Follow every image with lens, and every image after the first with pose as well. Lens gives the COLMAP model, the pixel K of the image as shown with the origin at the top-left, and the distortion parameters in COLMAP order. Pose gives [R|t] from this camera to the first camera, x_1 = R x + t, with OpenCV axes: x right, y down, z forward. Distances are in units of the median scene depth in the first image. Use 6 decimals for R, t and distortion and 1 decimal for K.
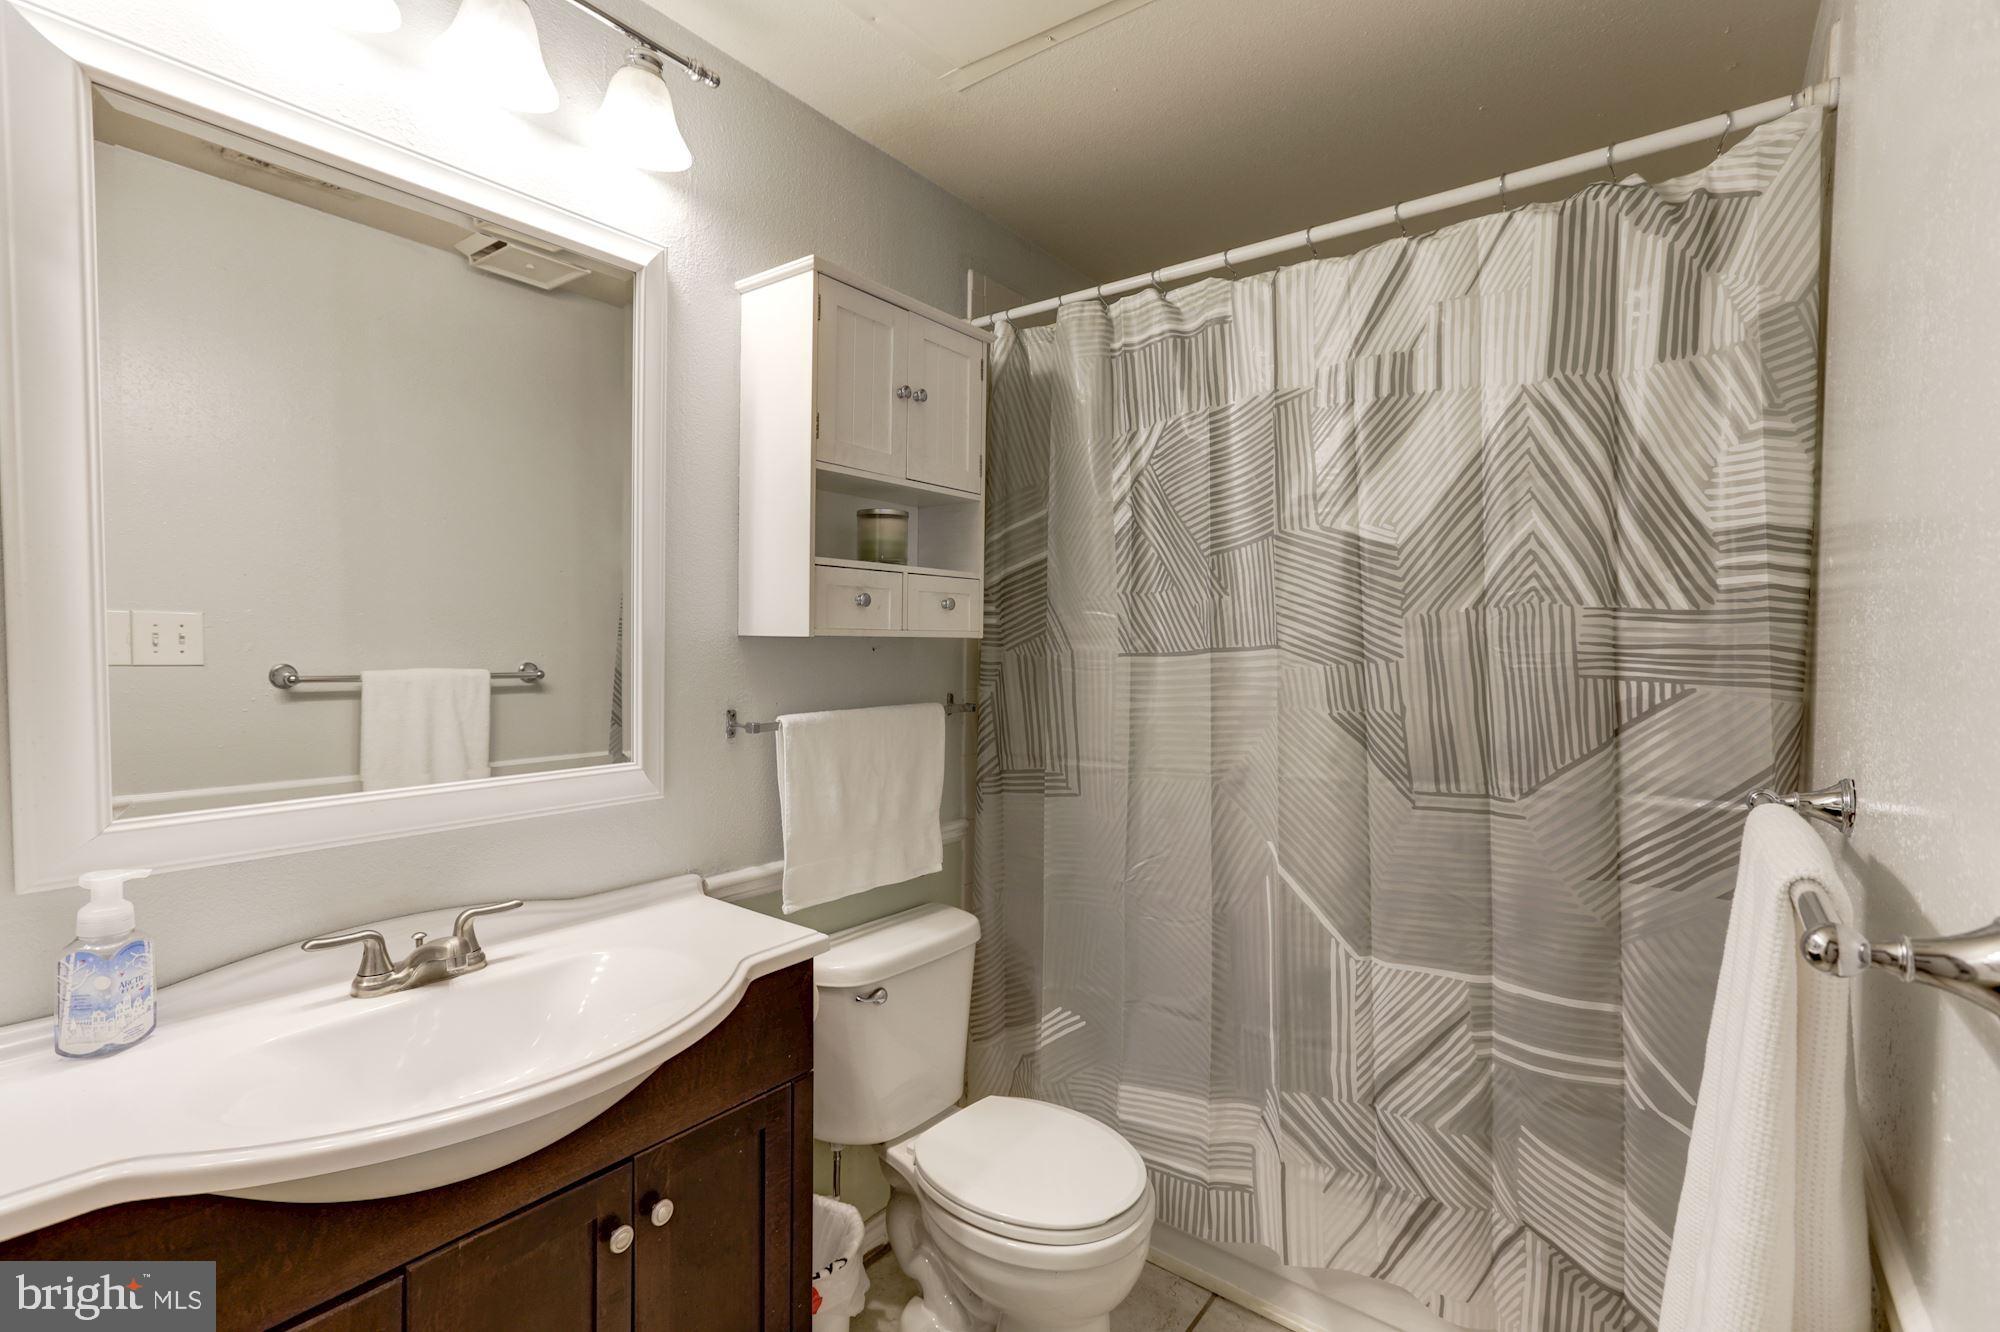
lens RADIAL K [[919.0, 0, 993.8], [0, 919.0, 671.2], [0, 0, 1]] dist [-0.062266, 0.034974]
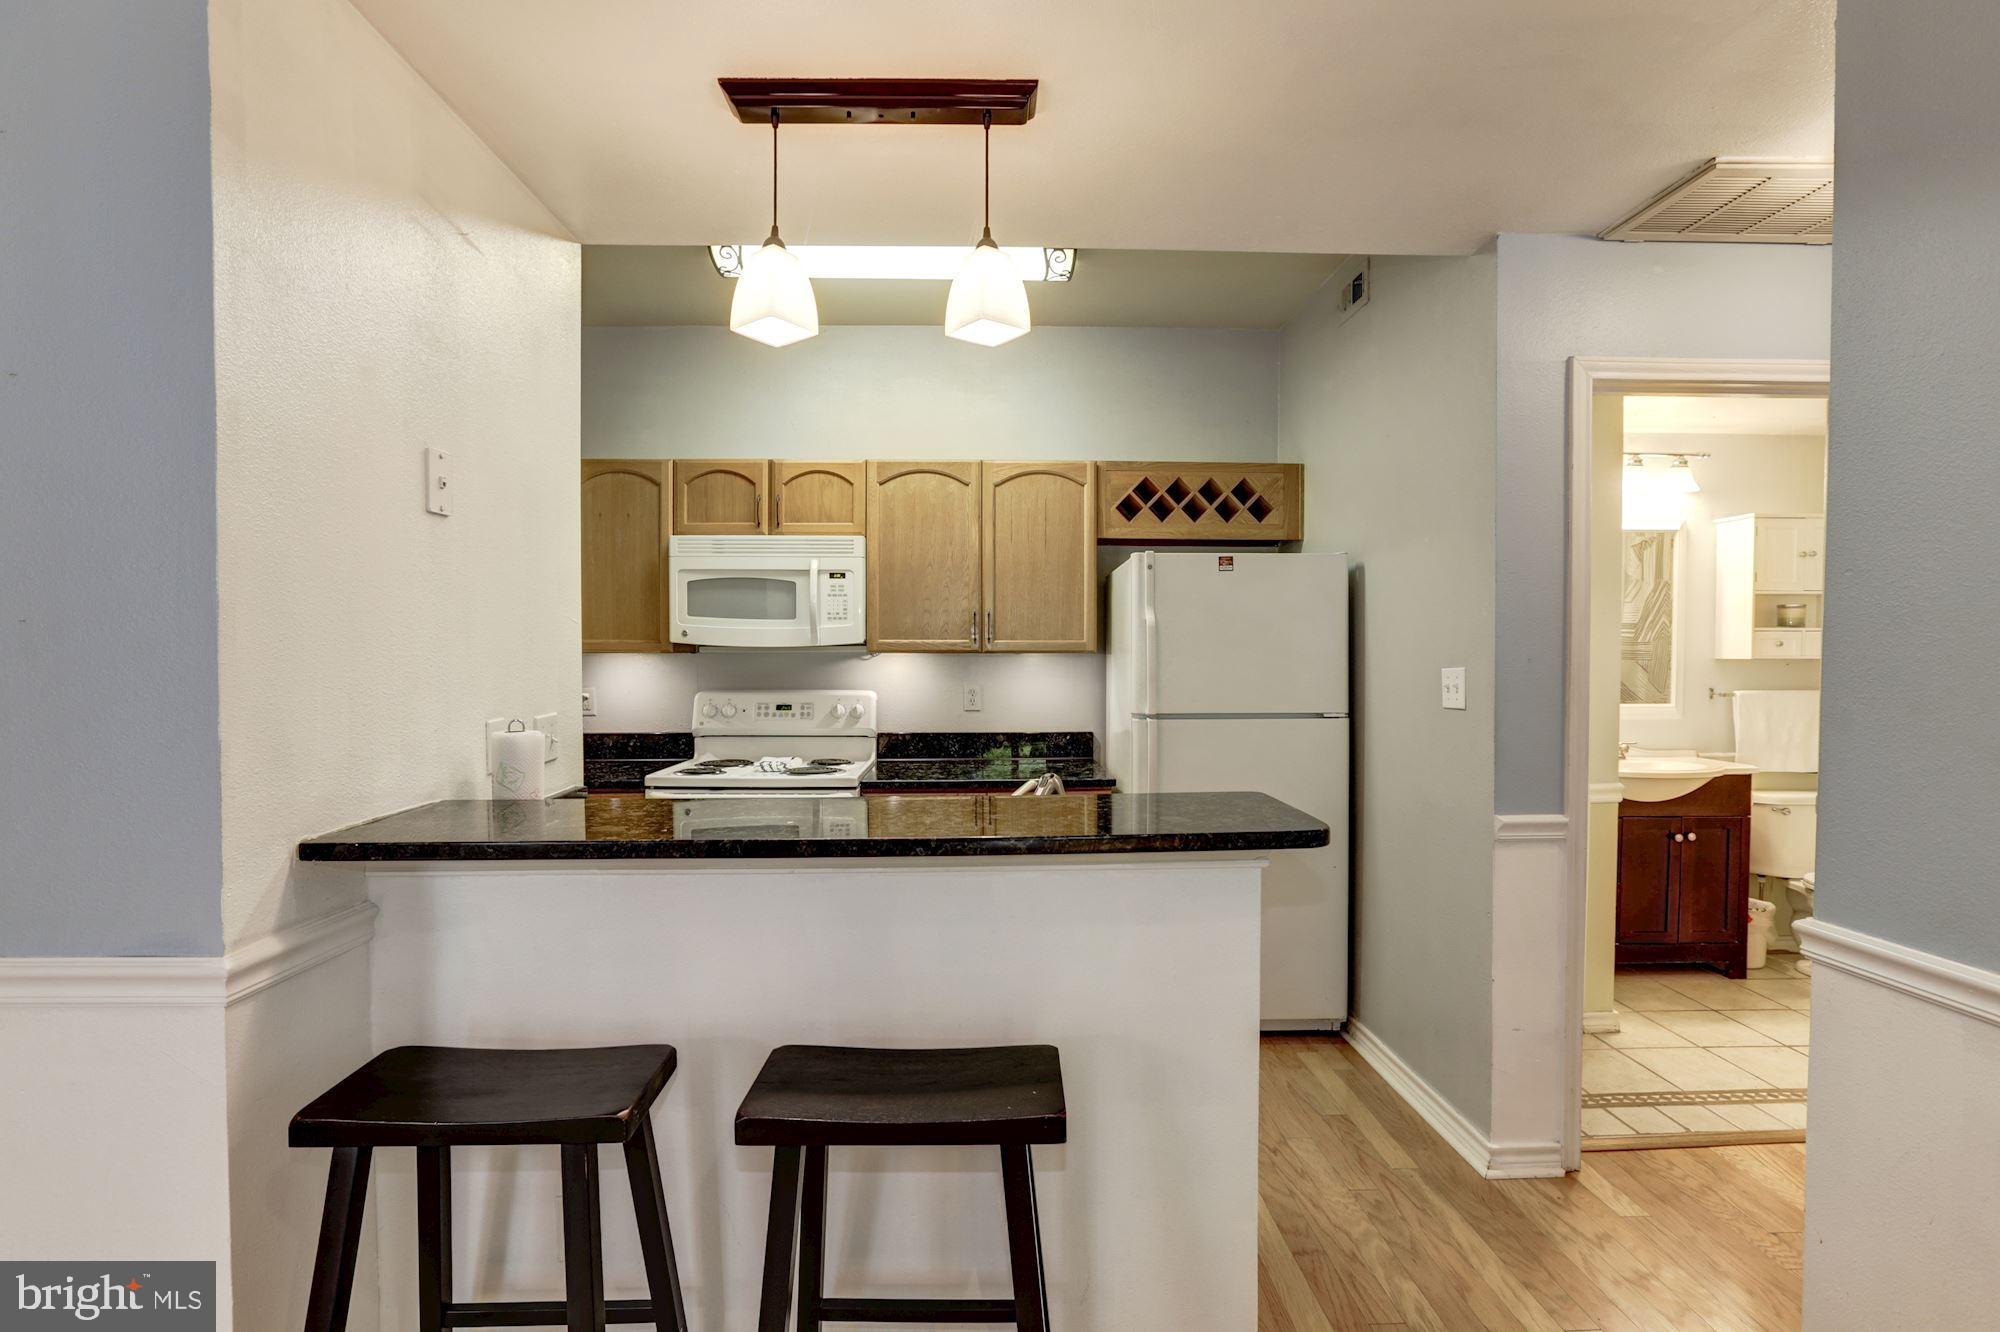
lens RADIAL K [[919.0, 0, 993.8], [0, 919.0, 671.2], [0, 0, 1]] dist [-0.062266, 0.034974]
pose [[0.627951, 0.006043, -0.778229, 0.383917], [-0.018152, 0.999812, -0.006882, 0.049769], [0.778041, 0.018448, 0.627942, -2.054450]]
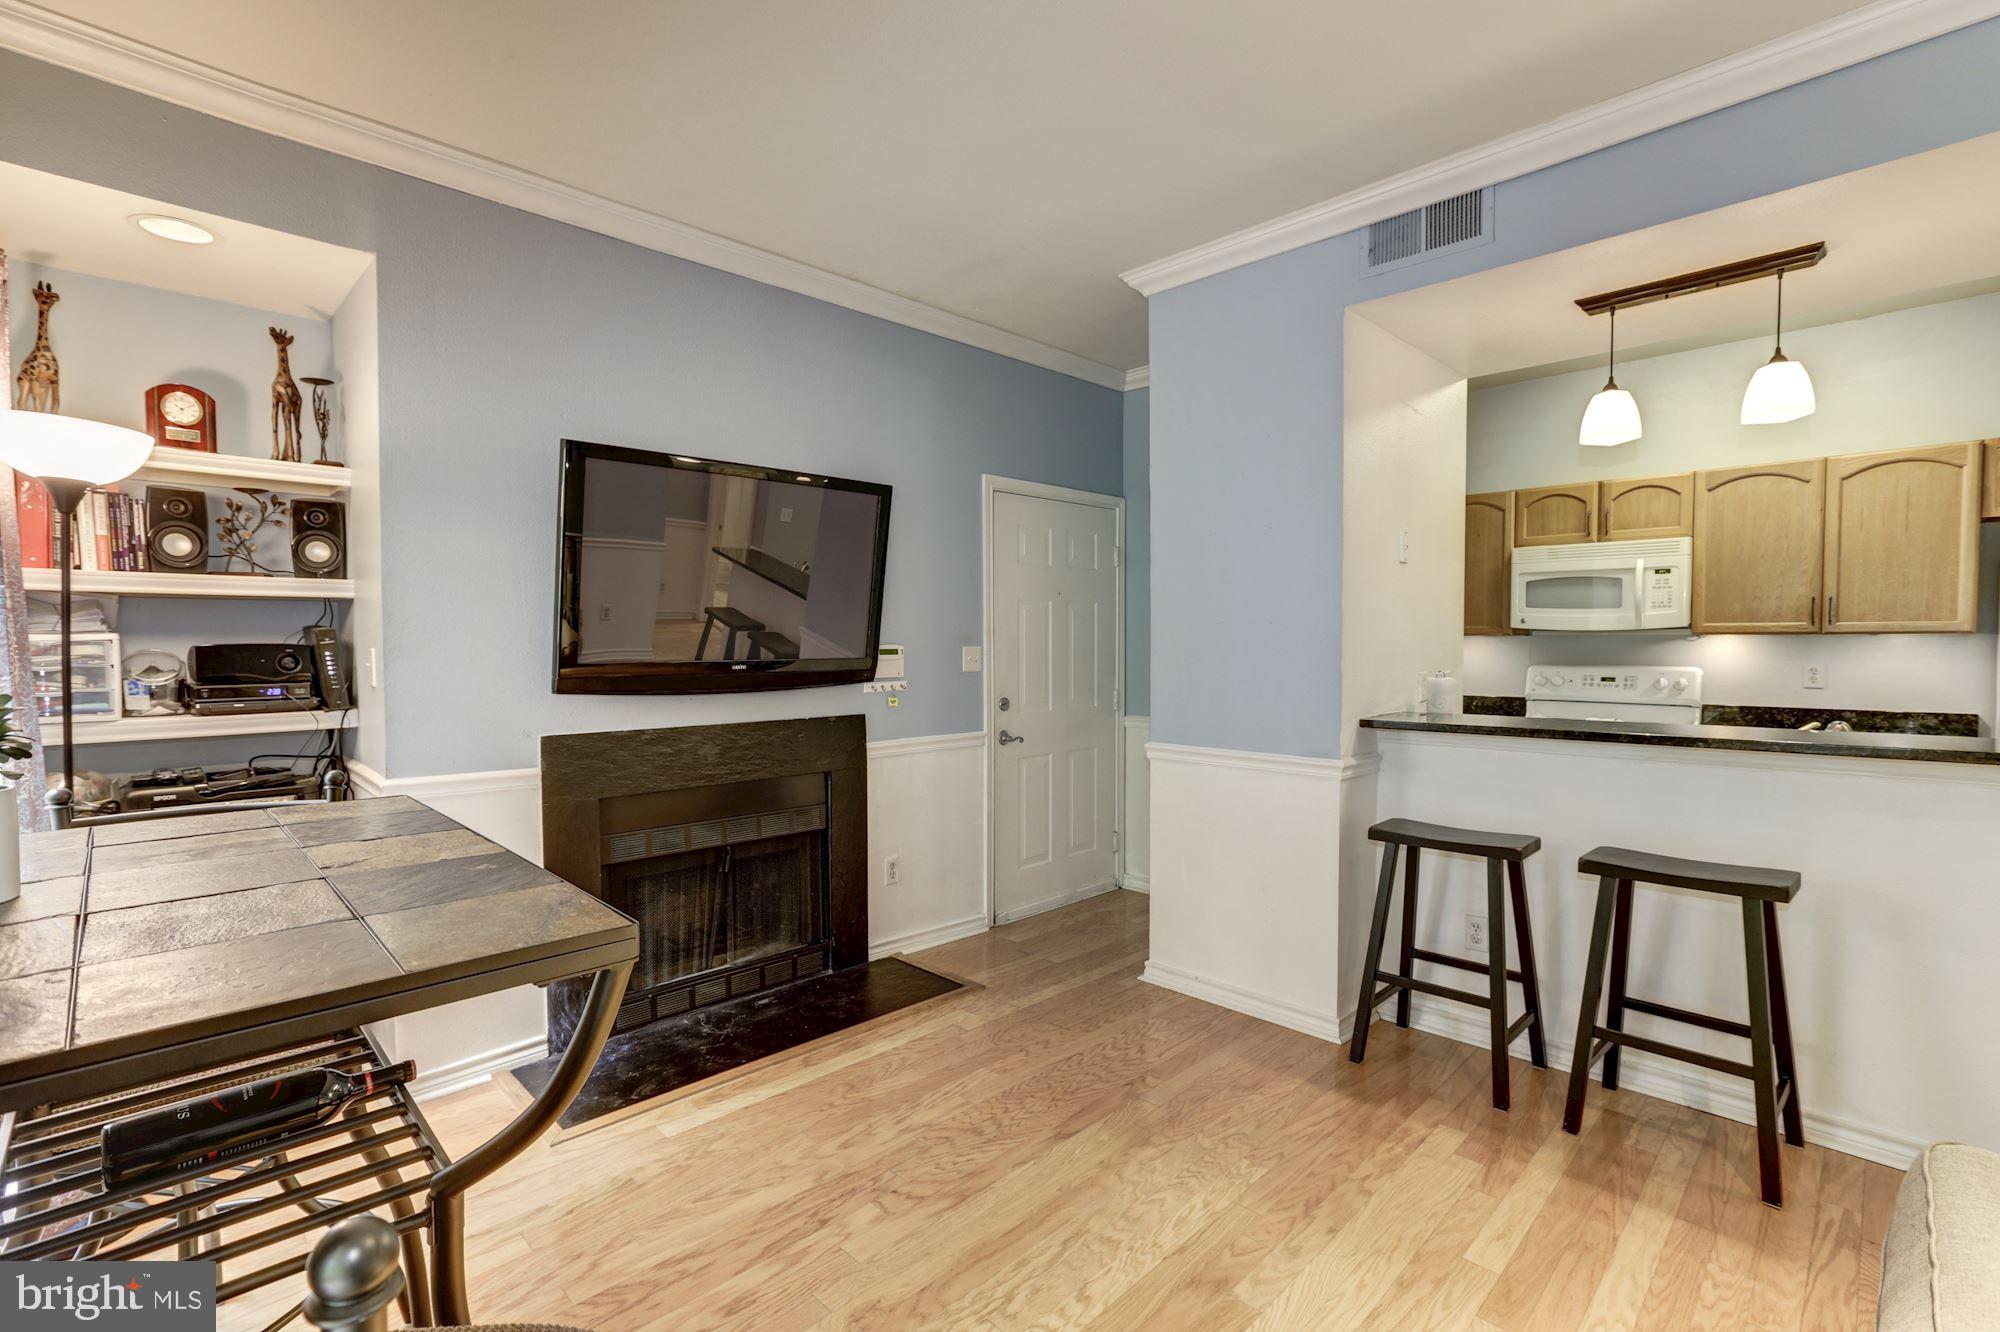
lens RADIAL K [[909.4, 0, 996.0], [0, 909.4, 674.9], [0, 0, 1]] dist [-0.038169, 0.019575]
pose [[-0.140164, 0.030316, -0.989664, 1.264805], [-0.027799, 0.999017, 0.034540, 0.076880], [0.989738, 0.032353, -0.139183, -2.501870]]
